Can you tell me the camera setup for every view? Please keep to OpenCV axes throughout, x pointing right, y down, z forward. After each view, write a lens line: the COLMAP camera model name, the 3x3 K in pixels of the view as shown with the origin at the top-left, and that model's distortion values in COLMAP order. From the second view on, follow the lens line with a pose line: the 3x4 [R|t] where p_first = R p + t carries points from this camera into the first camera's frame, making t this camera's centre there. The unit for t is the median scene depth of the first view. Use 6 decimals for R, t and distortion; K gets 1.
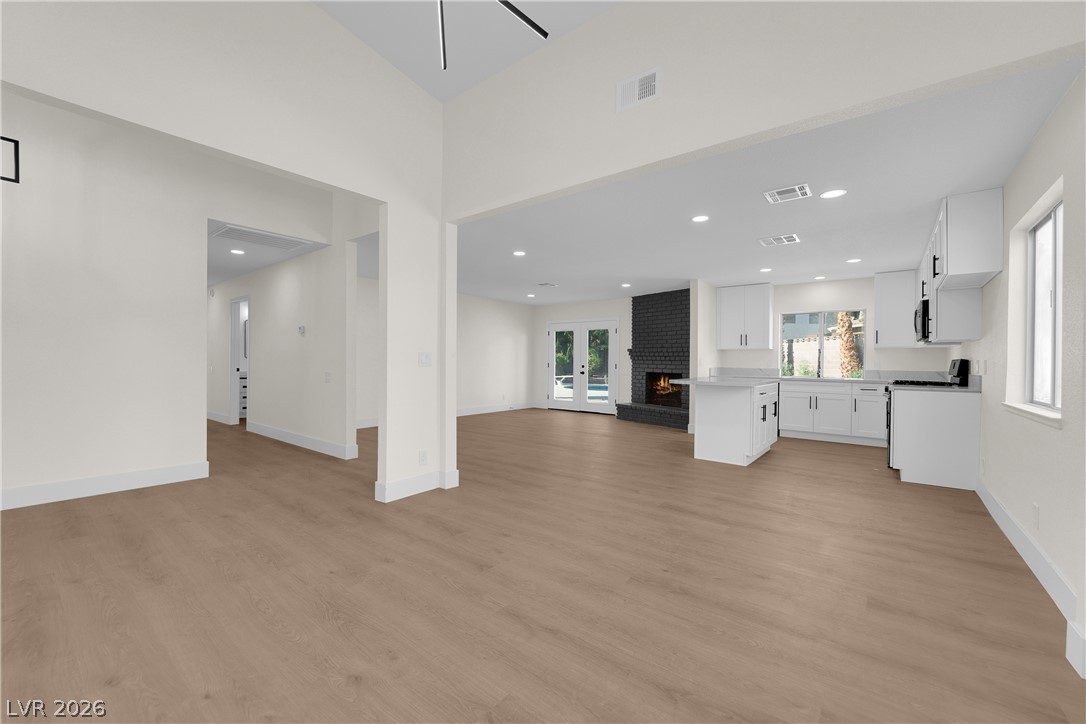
lens RADIAL K [[437.2, 0, 538.7], [0, 437.2, 362.2], [0, 0, 1]] dist [-0.010132, -0.002672]
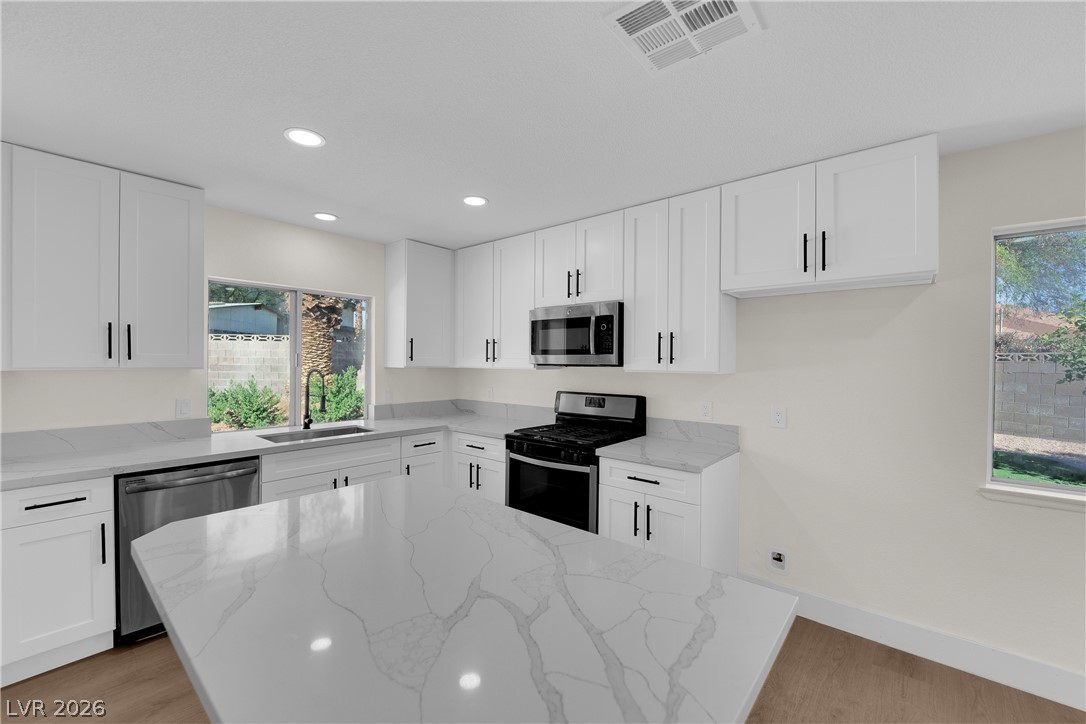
lens RADIAL K [[437.2, 0, 539.0], [0, 437.2, 364.0], [0, 0, 1]] dist [-0.010132, -0.002672]
pose [[0.034806, -0.016033, 0.999265, 0.176651], [-0.006012, 0.999850, 0.016252, -0.043462], [-0.999376, -0.006573, 0.034705, 0.718504]]
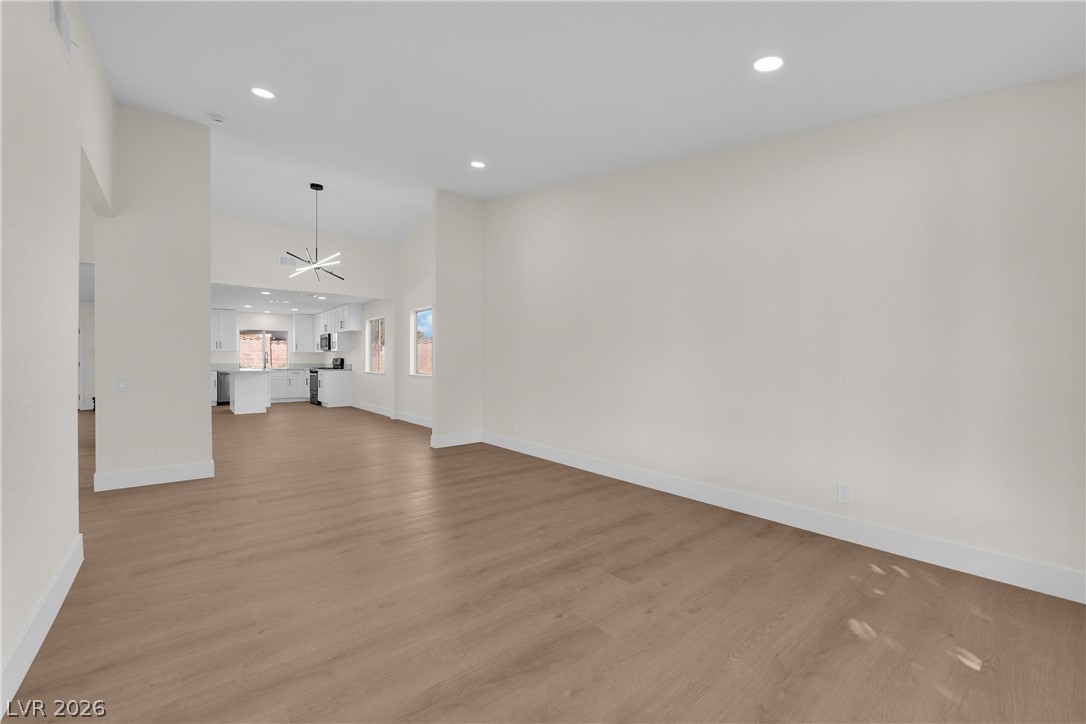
lens RADIAL K [[437.2, 0, 543.2], [0, 437.2, 363.4], [0, 0, 1]] dist [-0.010132, -0.002672]
pose [[0.200523, -0.014472, 0.979582, -0.828305], [0.001025, 0.999893, 0.014562, -0.008376], [-0.979689, -0.001917, 0.200516, -0.435335]]
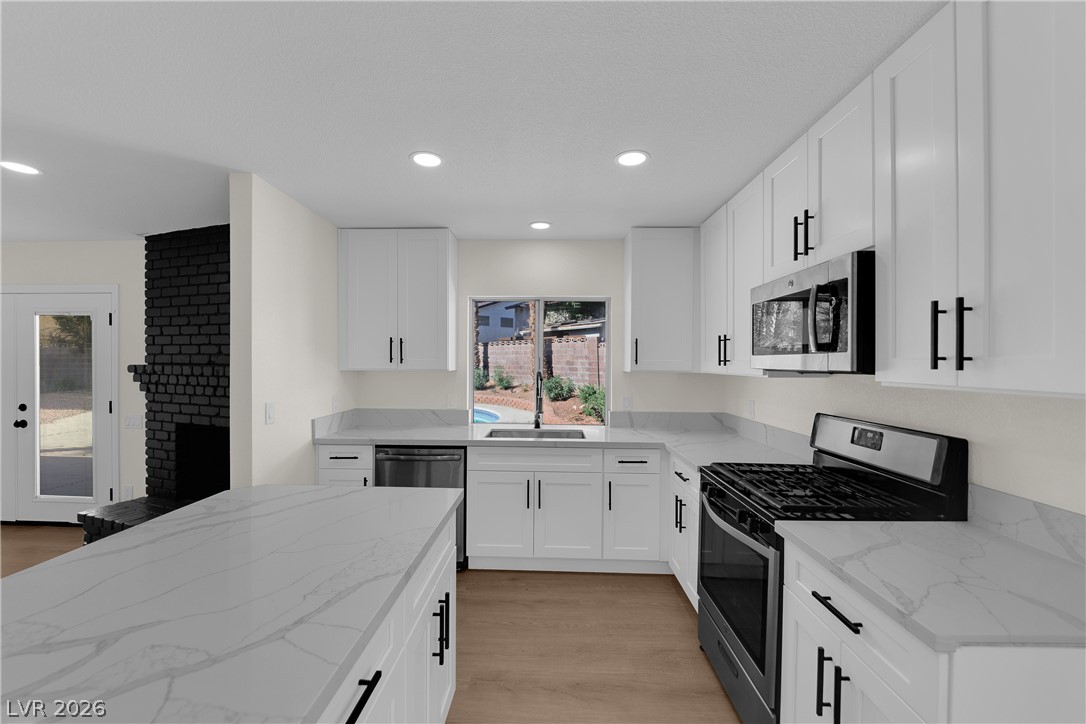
lens RADIAL K [[437.2, 0, 537.4], [0, 437.2, 364.5], [0, 0, 1]] dist [-0.010132, -0.002672]
pose [[0.800133, -0.008360, 0.599765, 0.333592], [0.003226, 0.999948, 0.009633, -0.042555], [-0.599814, -0.005773, 0.800119, 0.584092]]
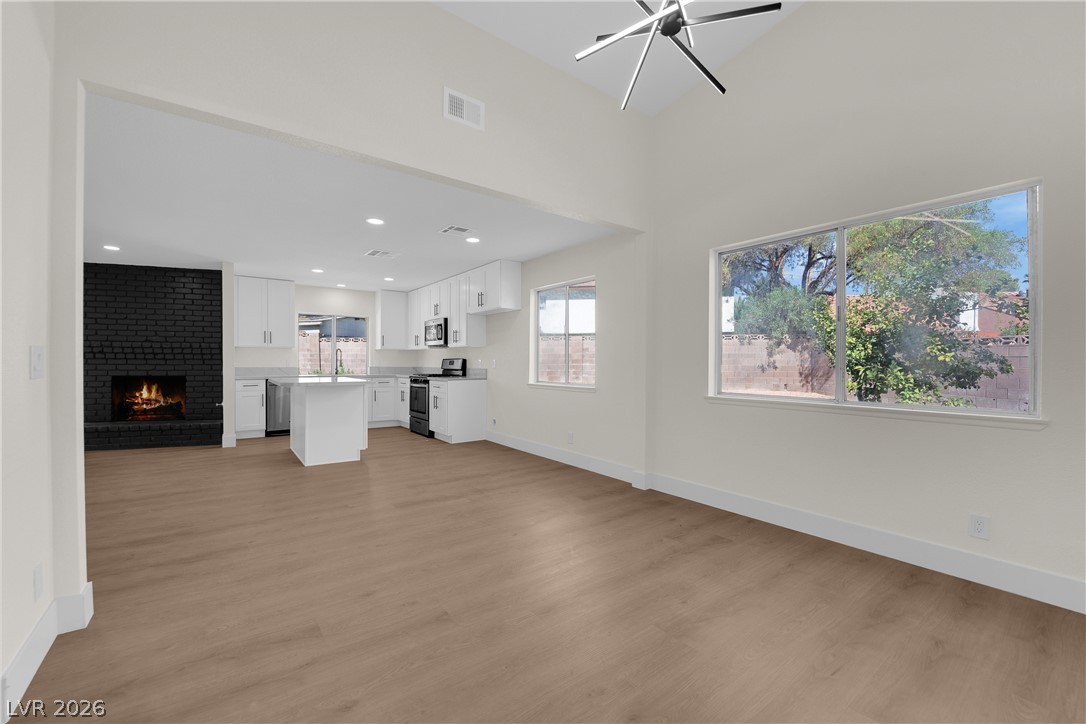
lens RADIAL K [[437.2, 0, 539.4], [0, 437.2, 362.3], [0, 0, 1]] dist [-0.010132, -0.002672]
pose [[0.255861, -0.009938, 0.966662, -0.294803], [0.002075, 0.999951, 0.009731, -0.005705], [-0.966711, -0.000484, 0.255869, 0.210321]]
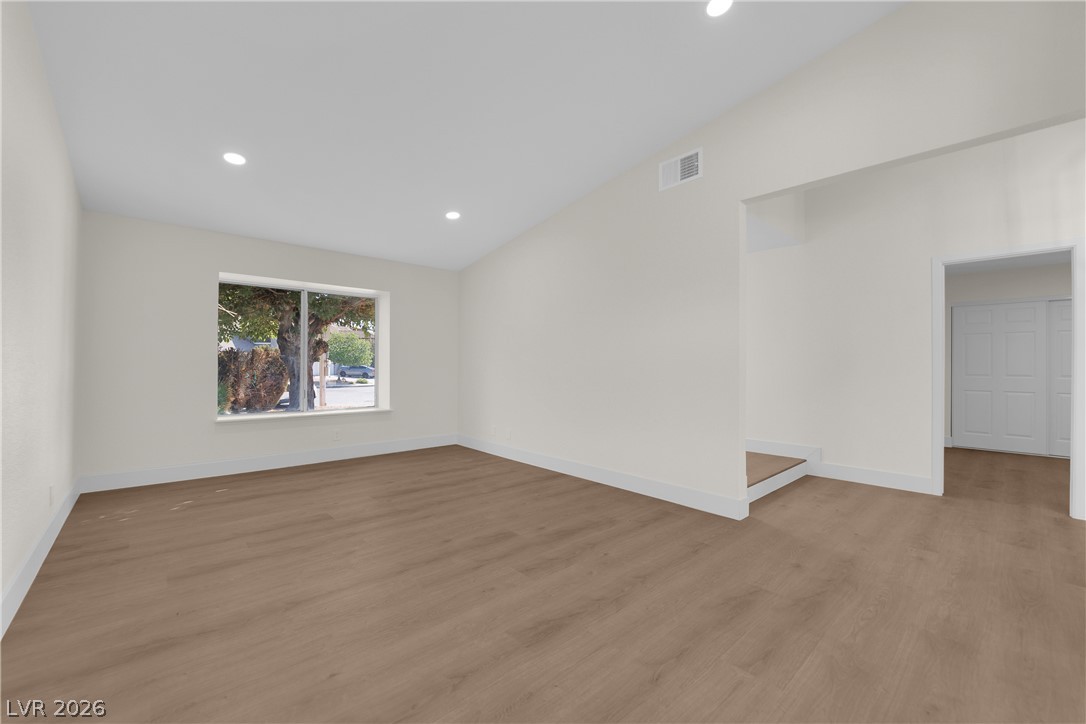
lens RADIAL K [[437.2, 0, 537.0], [0, 437.2, 358.8], [0, 0, 1]] dist [-0.010132, -0.002672]
pose [[-0.168273, -0.024946, -0.985425, -0.061266], [-0.012081, 0.999657, -0.023244, -0.000957], [0.985666, 0.007994, -0.168517, -0.126835]]
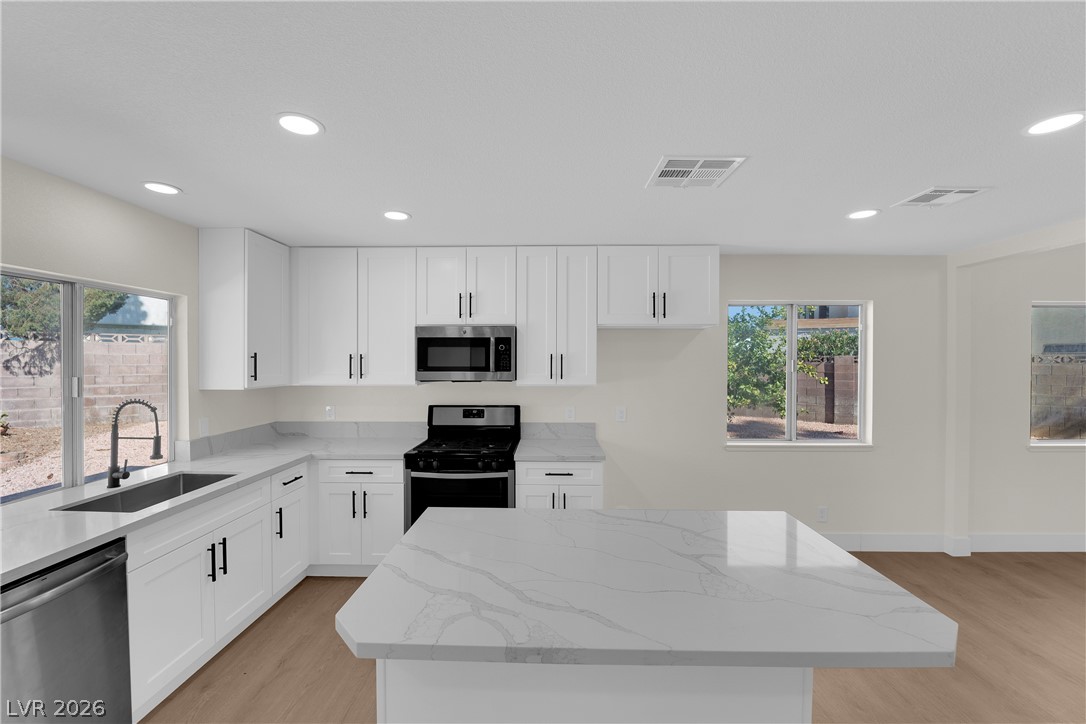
lens RADIAL K [[437.2, 0, 539.9], [0, 437.2, 363.9], [0, 0, 1]] dist [-0.010132, -0.002672]
pose [[-0.602484, -0.018967, 0.797906, 0.192305], [-0.006416, 0.999800, 0.018921, -0.063541], [-0.798105, 0.006280, -0.602485, 0.921616]]
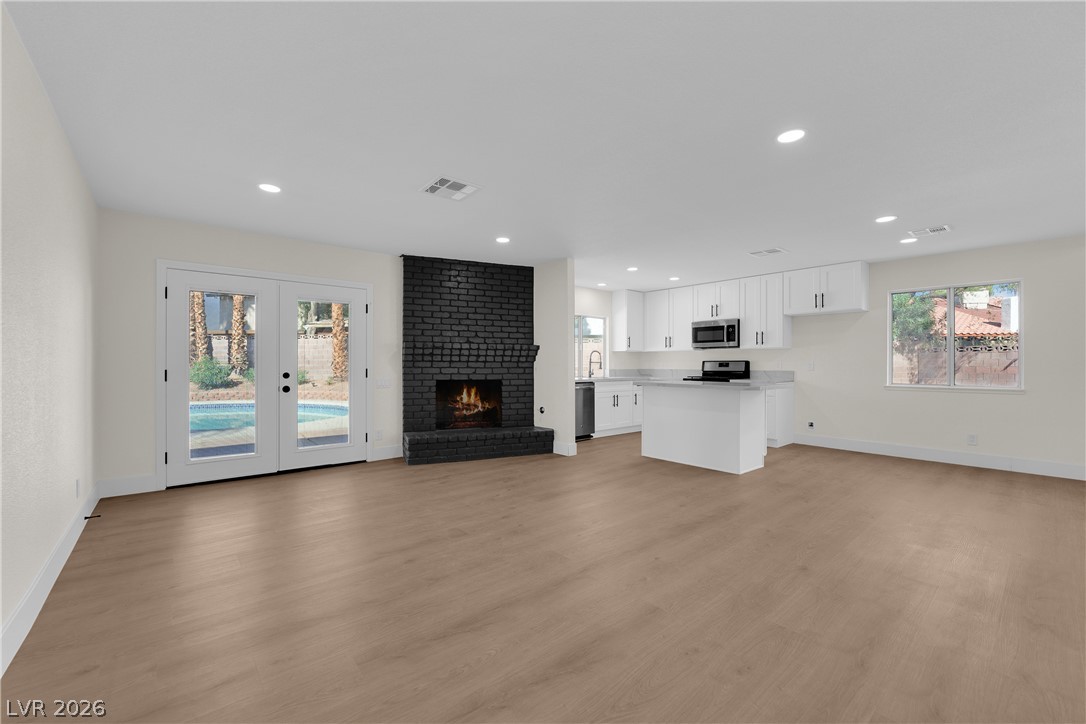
lens RADIAL K [[437.2, 0, 538.8], [0, 437.2, 365.3], [0, 0, 1]] dist [-0.010132, -0.002672]
pose [[0.200360, -0.012976, 0.979636, -0.423883], [0.003117, 0.999916, 0.012607, -0.008205], [-0.979717, 0.000527, 0.200384, 0.890955]]
